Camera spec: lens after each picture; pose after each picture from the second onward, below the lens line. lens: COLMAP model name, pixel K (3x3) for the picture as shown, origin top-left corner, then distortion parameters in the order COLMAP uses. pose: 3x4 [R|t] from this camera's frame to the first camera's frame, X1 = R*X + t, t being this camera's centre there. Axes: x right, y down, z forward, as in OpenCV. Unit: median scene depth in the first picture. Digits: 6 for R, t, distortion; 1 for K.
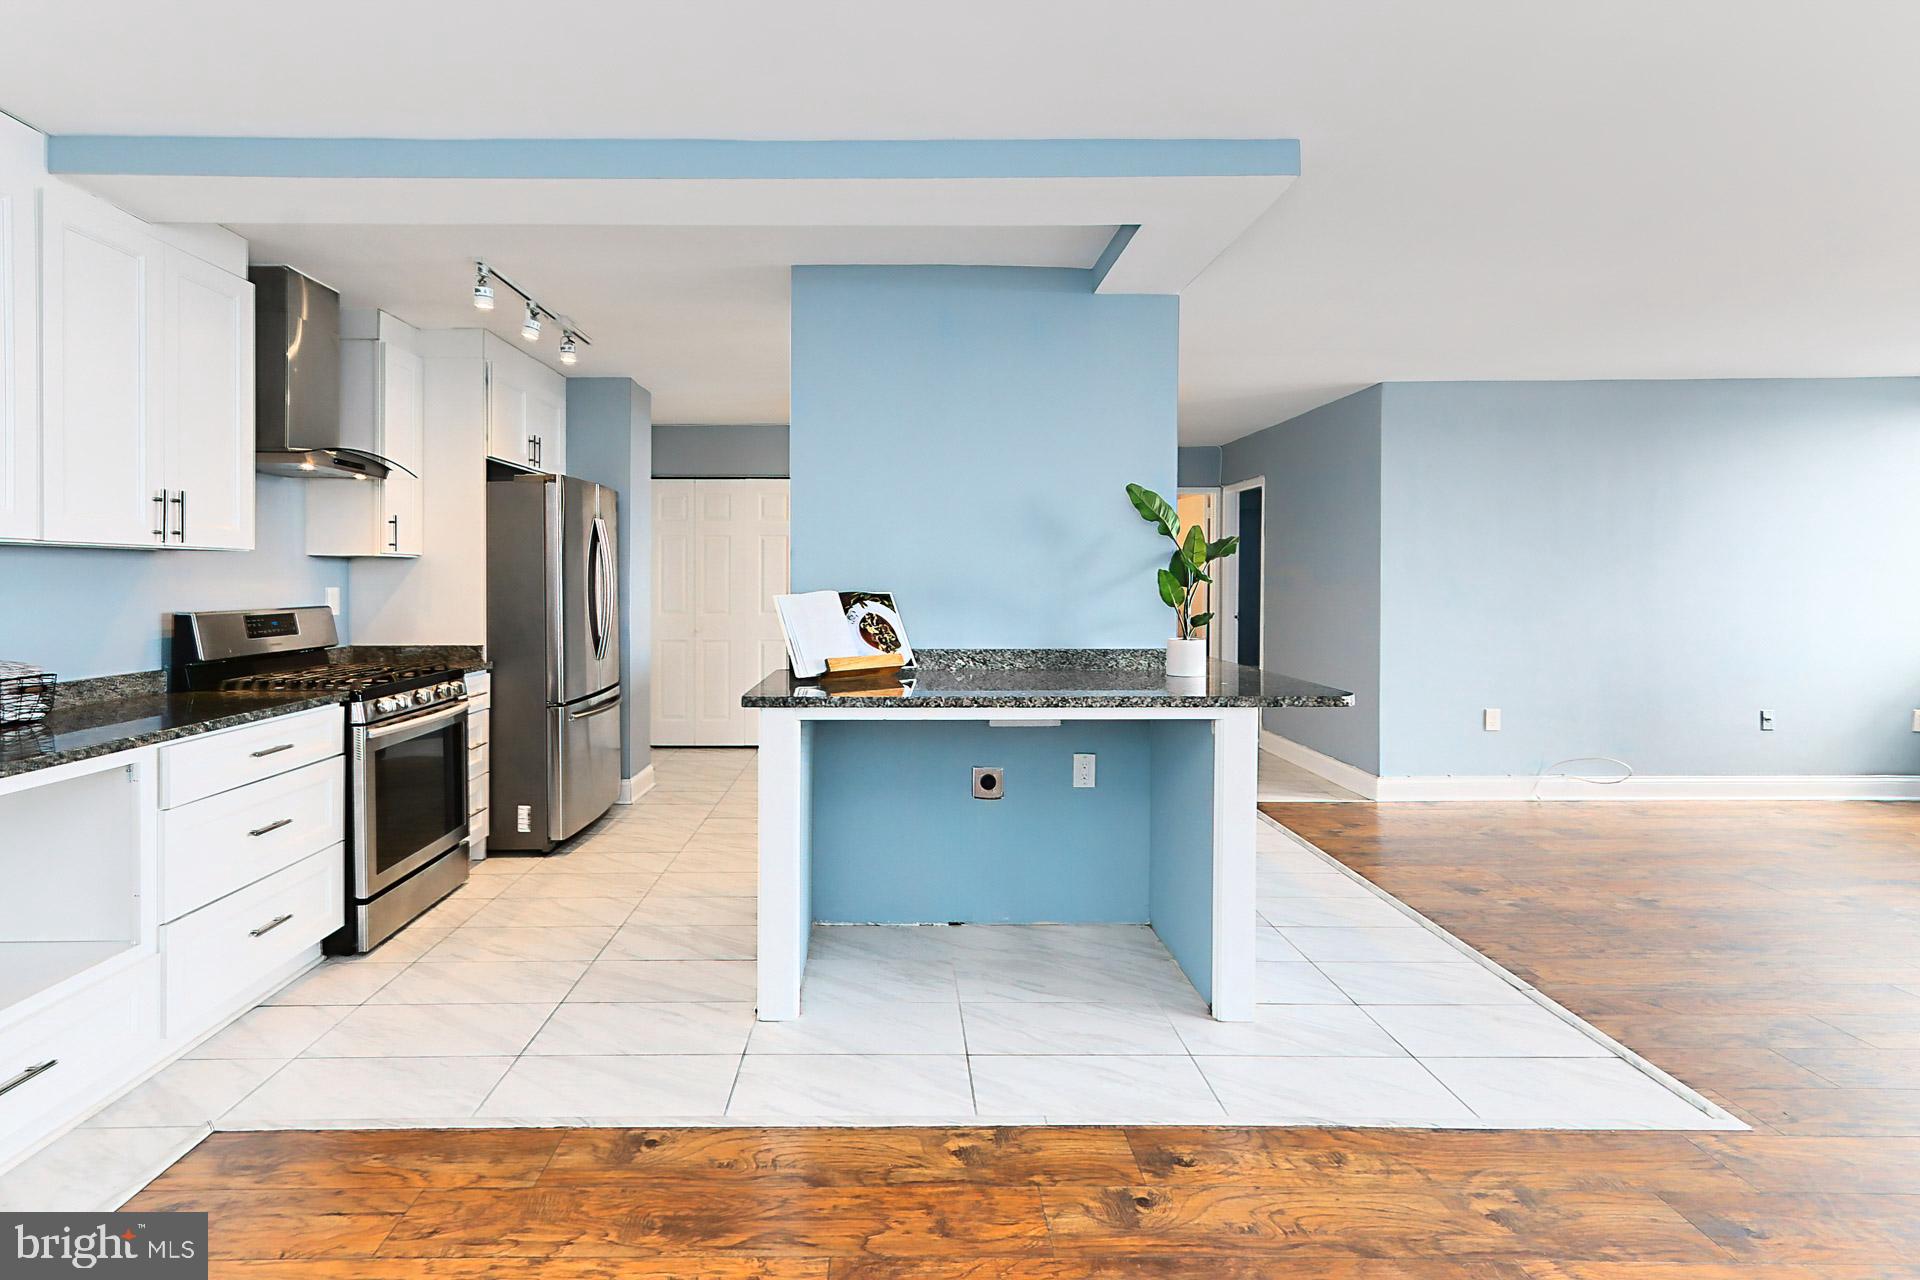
lens RADIAL K [[899.3, 0, 888.1], [0, 899.3, 573.2], [0, 0, 1]] dist [-0.002471, 0.001719]
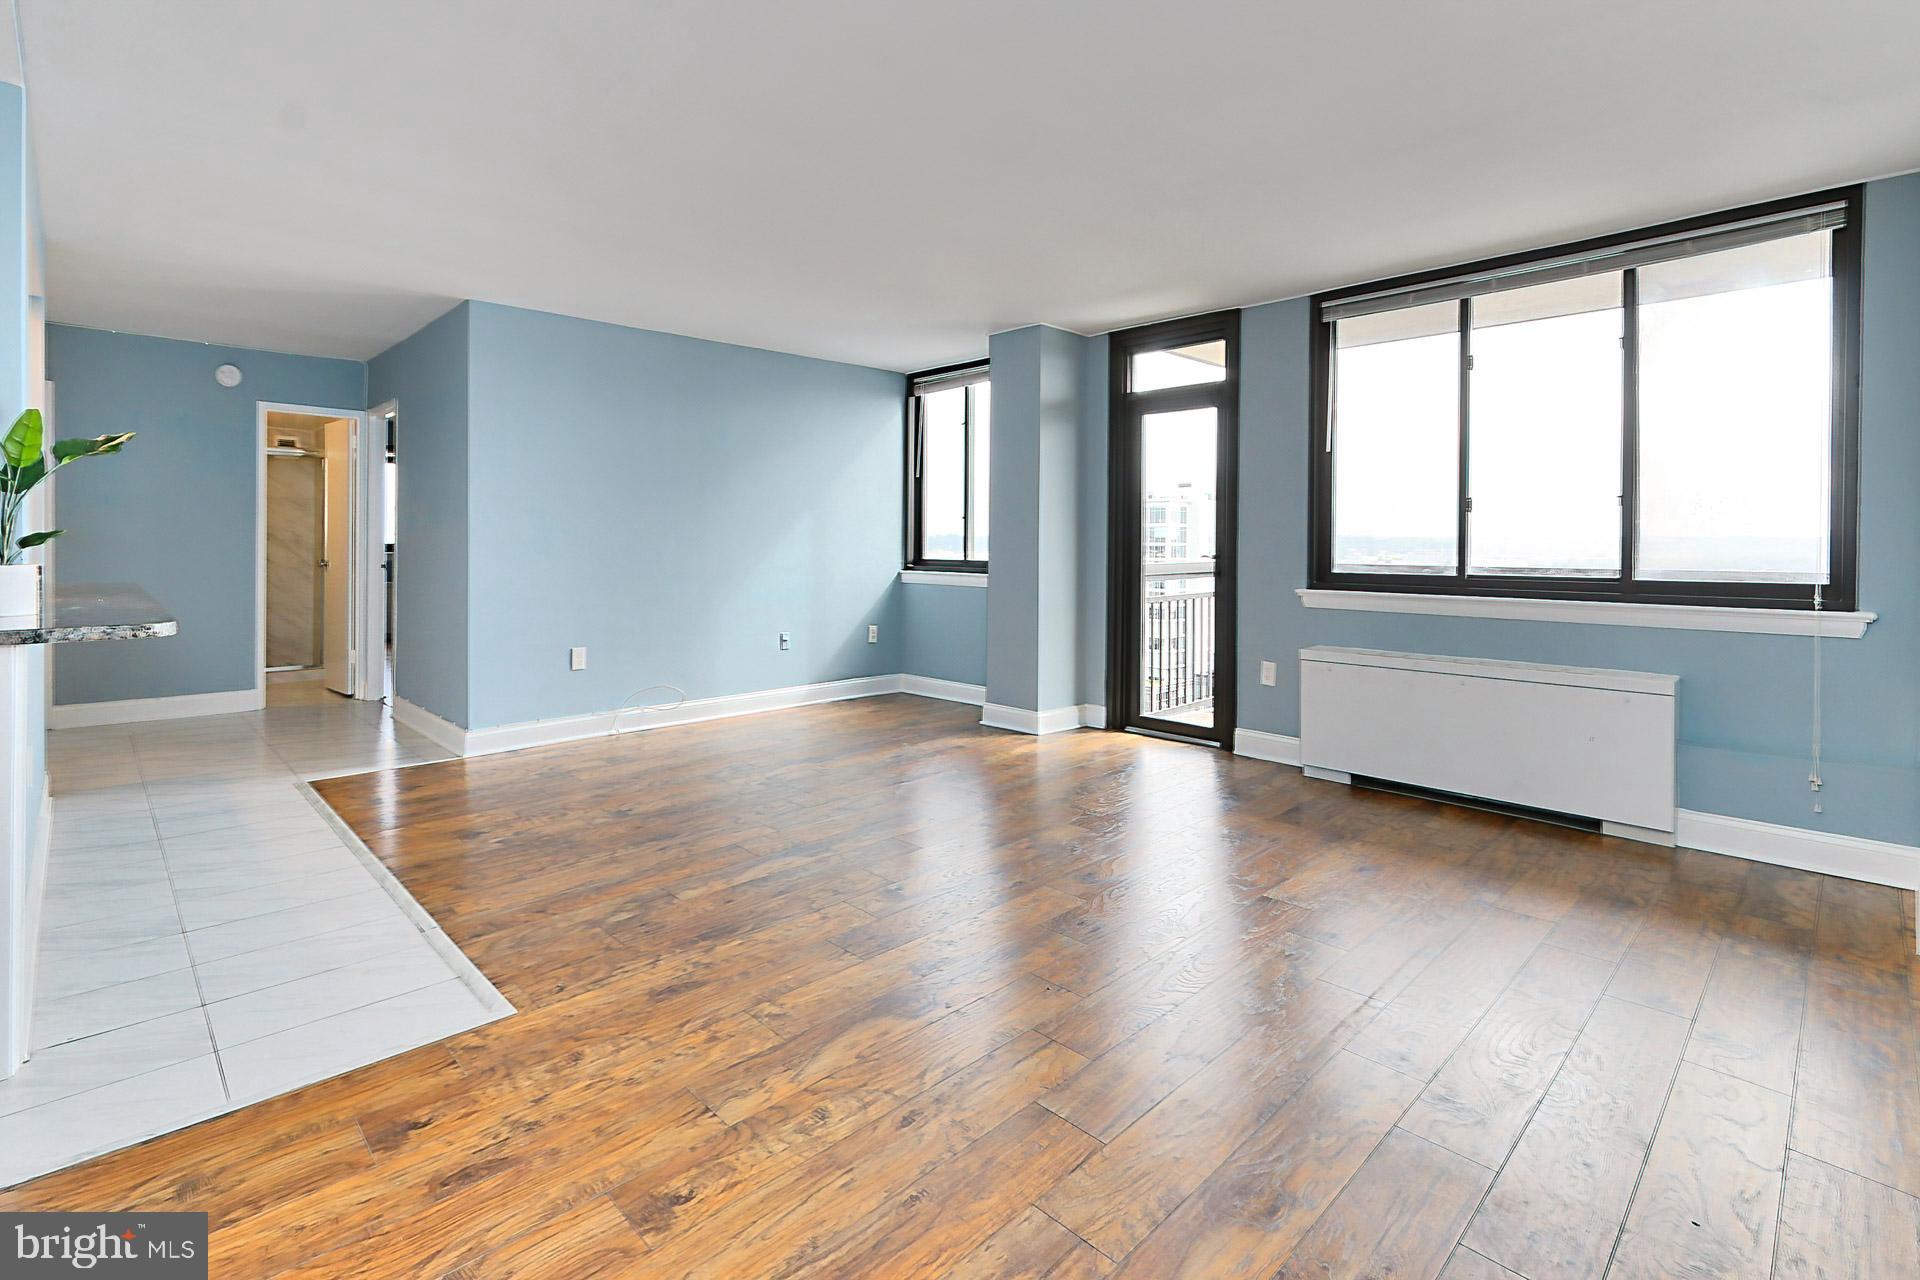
lens RADIAL K [[955.0, 0, 985.2], [0, 955.0, 574.5], [0, 0, 1]] dist [-0.000874, 0.002659]
pose [[0.705197, -0.015536, 0.708841, 0.448831], [-0.011818, 0.999363, 0.033660, 0.052746], [-0.708913, -0.032114, 0.704564, -0.120112]]
